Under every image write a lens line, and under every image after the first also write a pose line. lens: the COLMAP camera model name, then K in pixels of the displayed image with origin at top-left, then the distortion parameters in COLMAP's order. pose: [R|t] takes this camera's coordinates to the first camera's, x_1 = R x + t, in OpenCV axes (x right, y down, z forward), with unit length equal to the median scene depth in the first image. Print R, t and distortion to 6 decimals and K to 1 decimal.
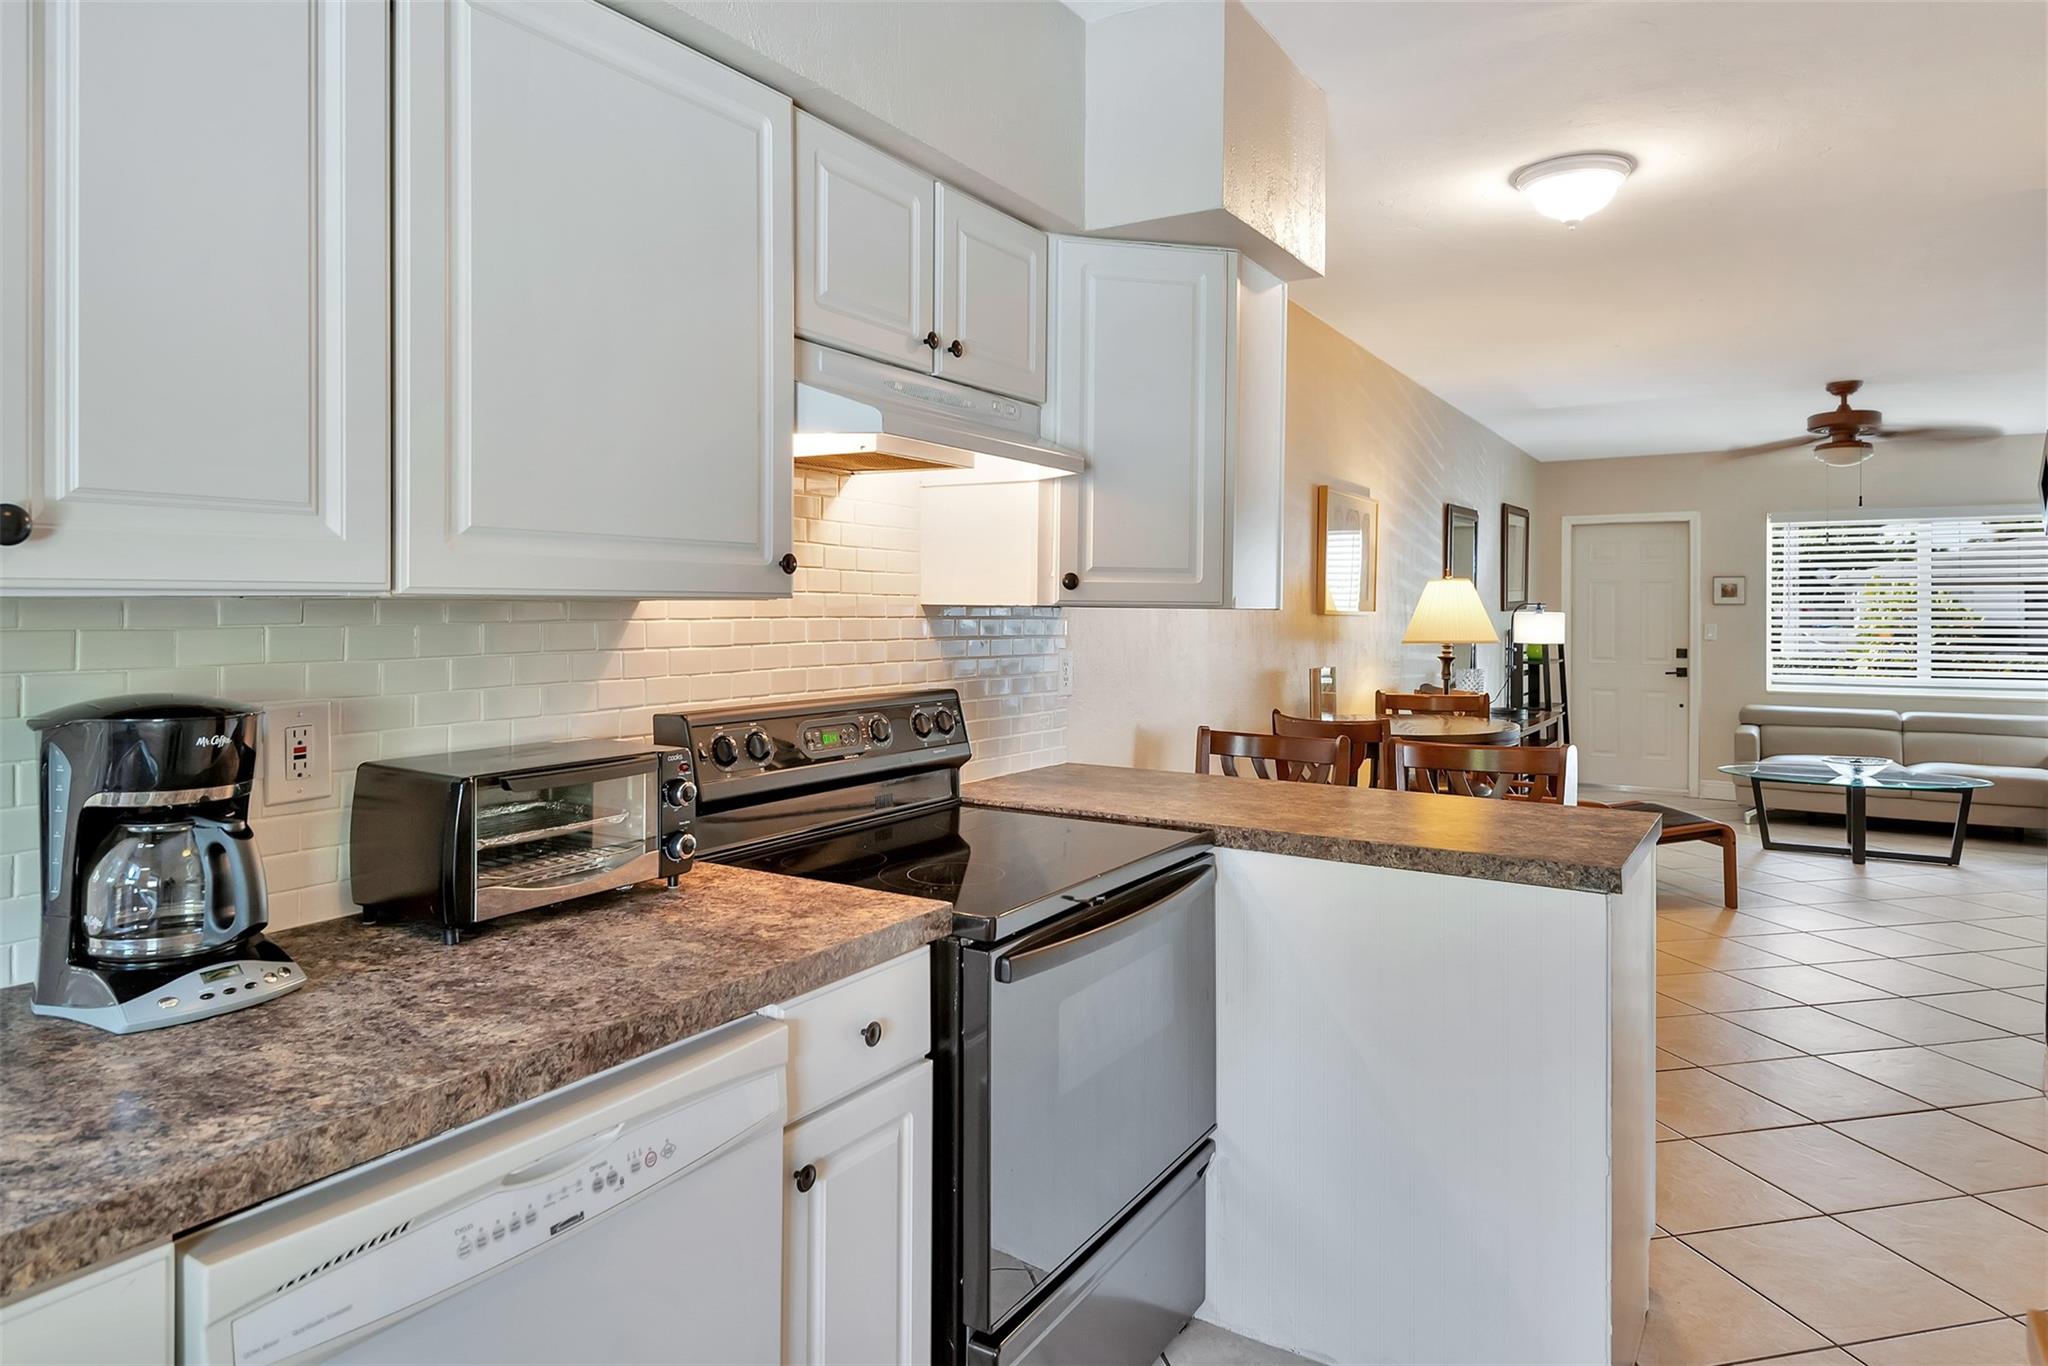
lens RADIAL K [[1203.3, 0, 1020.6], [0, 1203.3, 596.6], [0, 0, 1]] dist [0.003369, -0.000186]
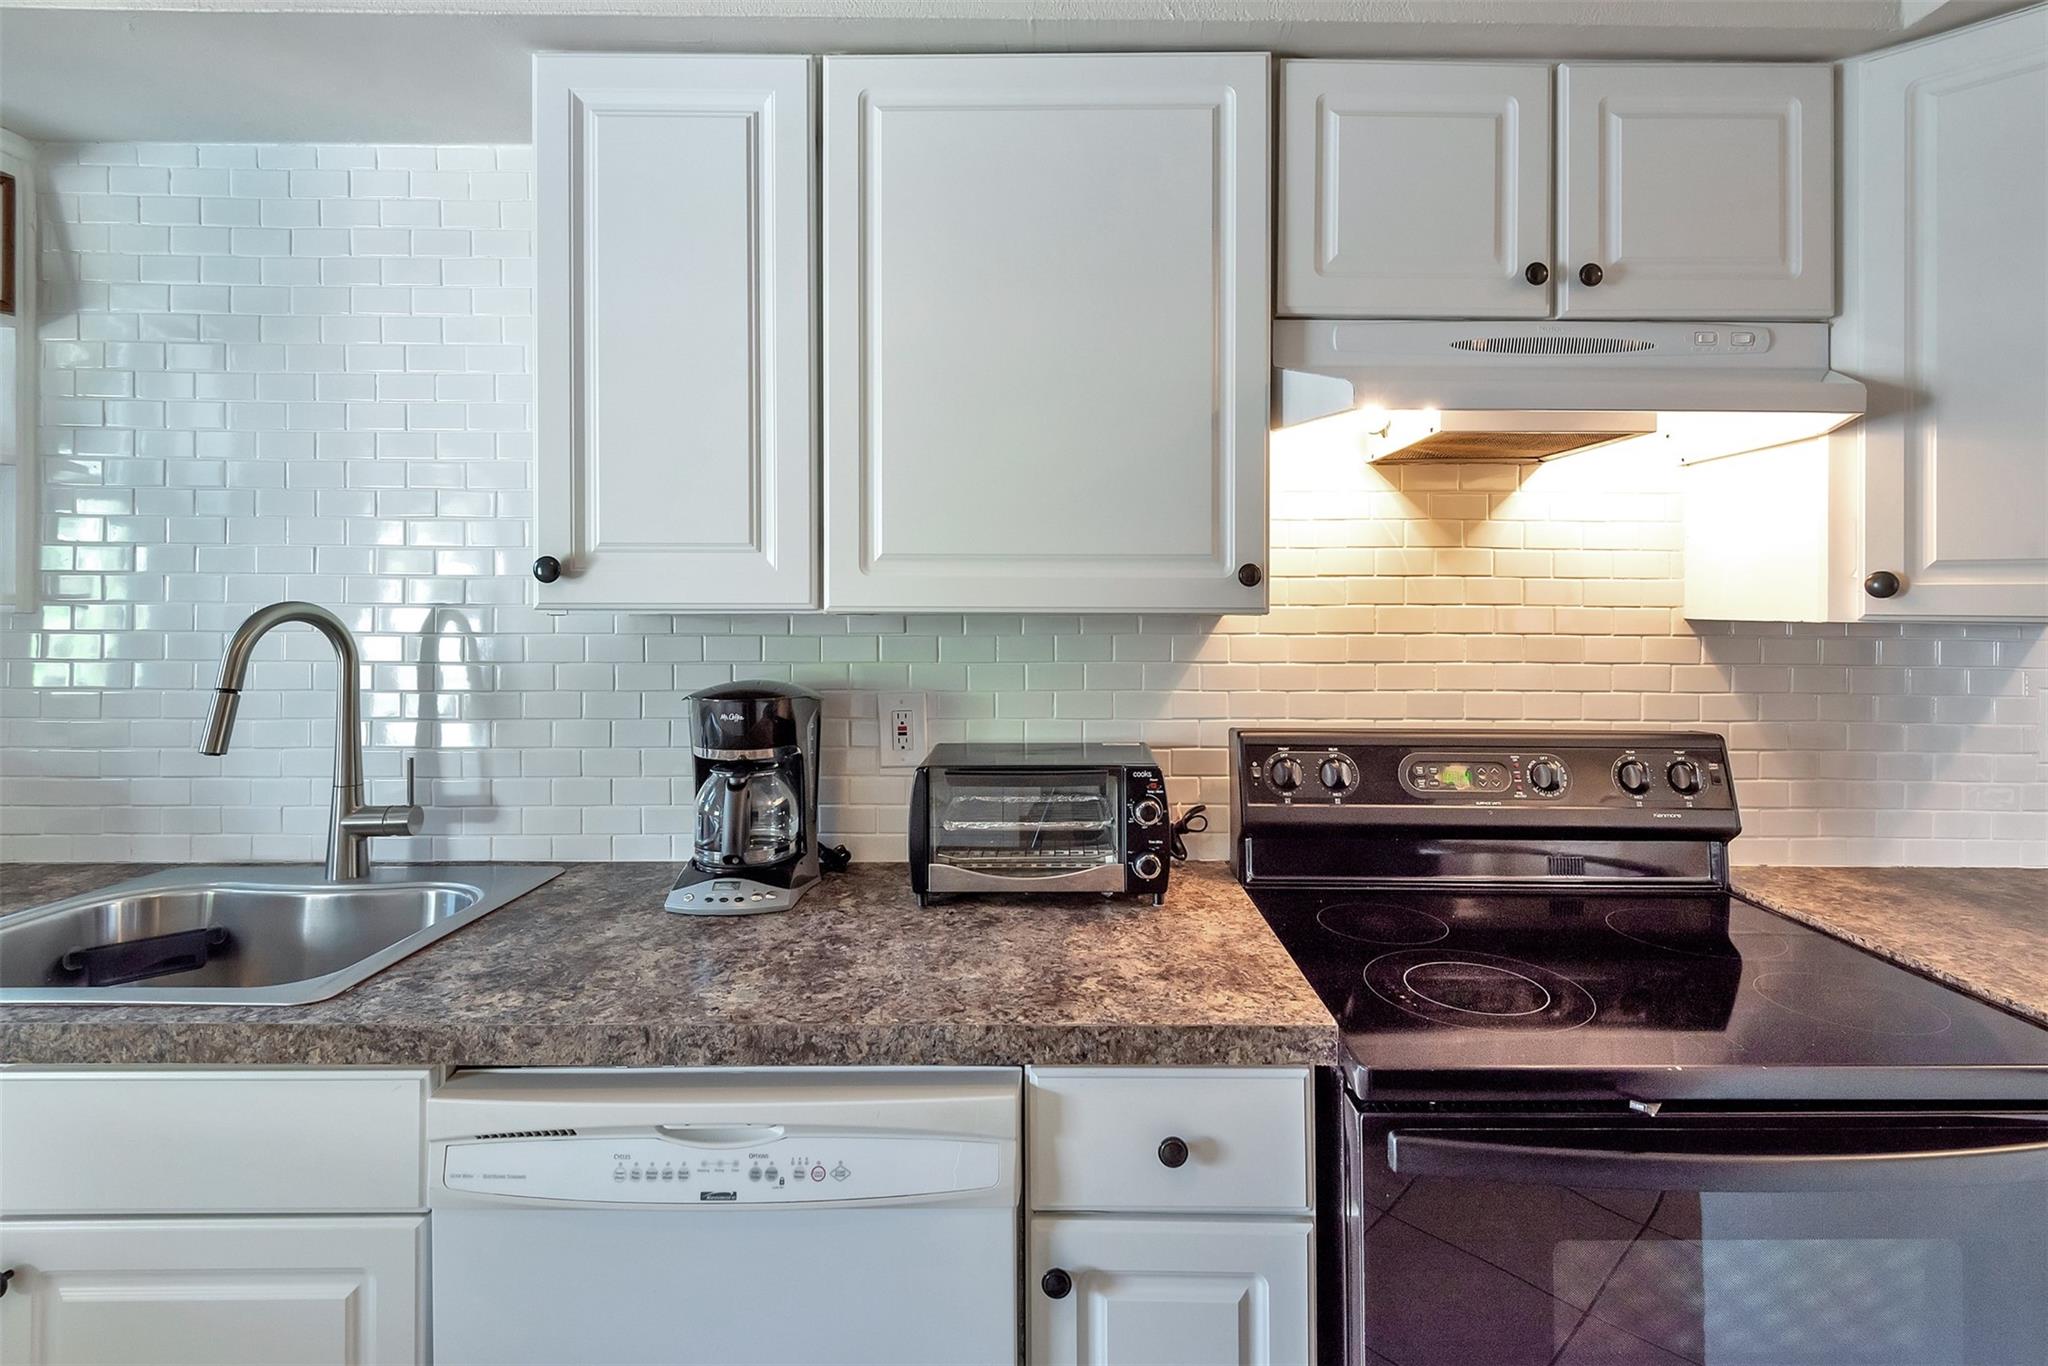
lens RADIAL K [[980.0, 0, 1073.0], [0, 980.0, 600.2], [0, 0, 1]] dist [0.013108, -0.000541]
pose [[0.546641, -0.008460, -0.837325, 0.220227], [0.003644, 0.999964, -0.007724, -0.001812], [0.837359, 0.001171, 0.546651, 0.319817]]
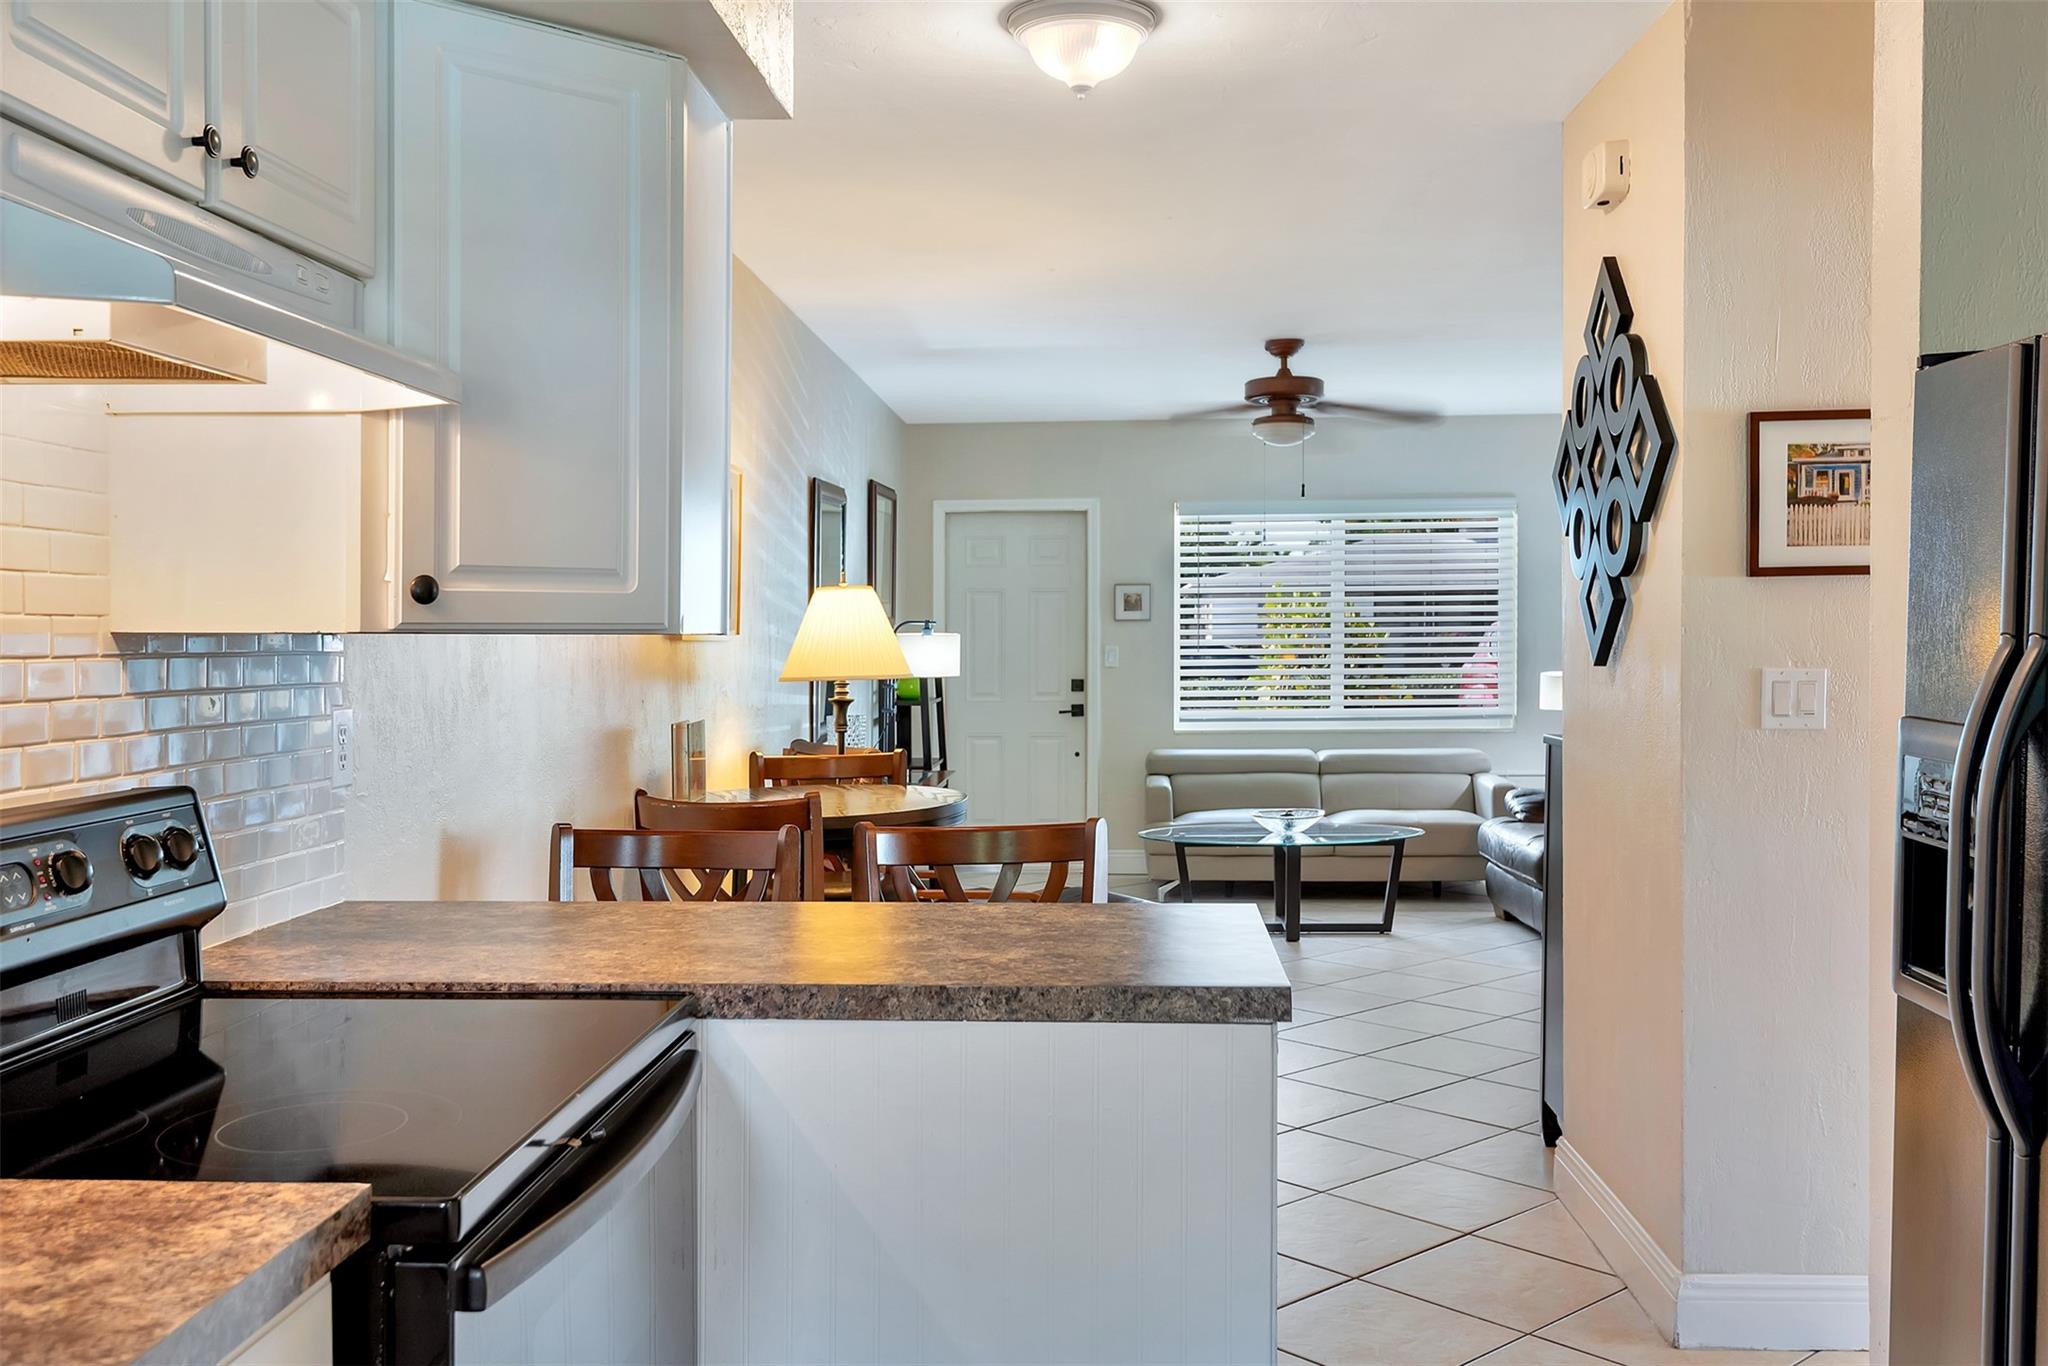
lens RADIAL K [[1806.1, 0, 1021.8], [0, 1806.1, 633.7], [0, 0, 1]] dist [0.003399, -0.003211]
pose [[0.875067, -0.011572, 0.483863, -0.114938], [0.006088, 0.999898, 0.012903, -0.000996], [-0.483963, -0.008346, 0.875049, 0.089613]]
